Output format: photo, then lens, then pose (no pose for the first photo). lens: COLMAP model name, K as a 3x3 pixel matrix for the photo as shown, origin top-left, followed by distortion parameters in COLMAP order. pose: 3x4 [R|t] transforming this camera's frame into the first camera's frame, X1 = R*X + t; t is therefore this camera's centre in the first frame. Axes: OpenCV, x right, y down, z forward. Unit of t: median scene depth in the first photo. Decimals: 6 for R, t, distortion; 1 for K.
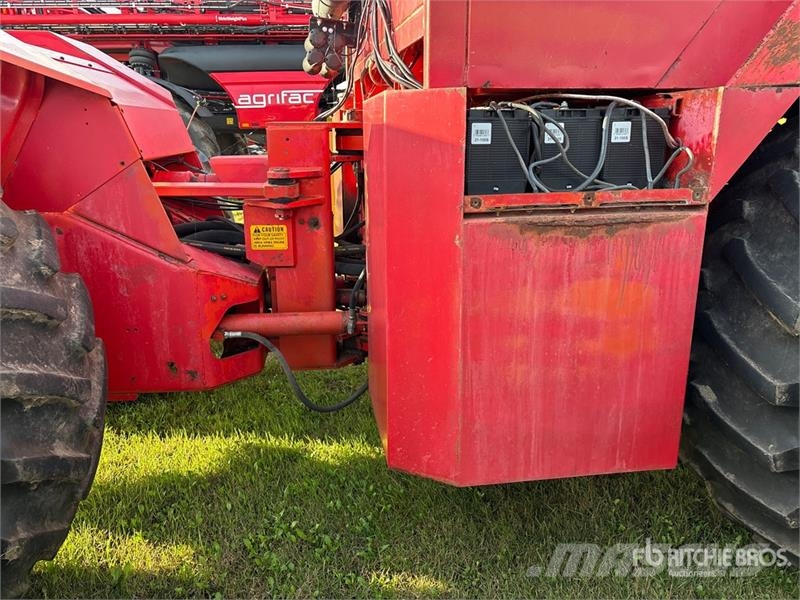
lens RADIAL K [[599.0, 0, 396.1], [0, 599.0, 292.8], [0, 0, 1]] dist [0.066310, -0.062939]
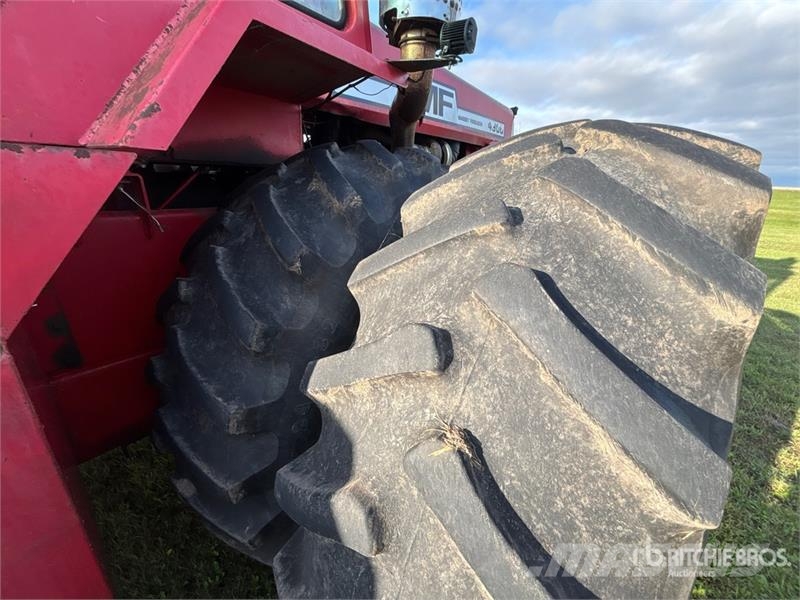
lens RADIAL K [[330.7, 0, 398.7], [0, 330.7, 300.7], [0, 0, 1]] dist [-0.000429, 0.000453]
pose [[0.754458, -0.192018, 0.627633, 0.568316], [0.126005, 0.980835, 0.148610, -0.173652], [-0.644140, -0.033035, 0.764194, 0.467109]]
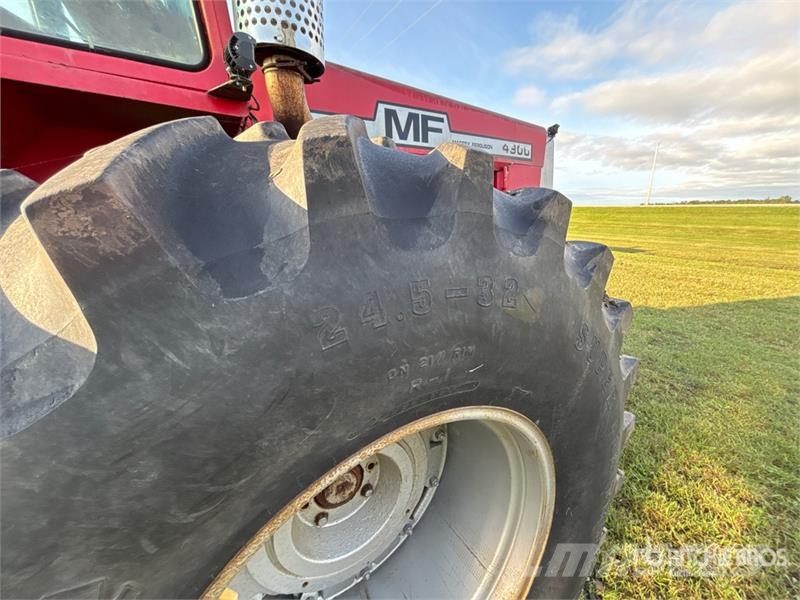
lens RADIAL K [[330.7, 0, 398.7], [0, 330.7, 300.7], [0, 0, 1]] dist [-0.000429, 0.000453]
pose [[0.925563, -0.086890, 0.368488, 1.087607], [0.083503, 0.996190, 0.025161, -0.128115], [-0.369270, 0.007482, 0.929292, 0.277216]]
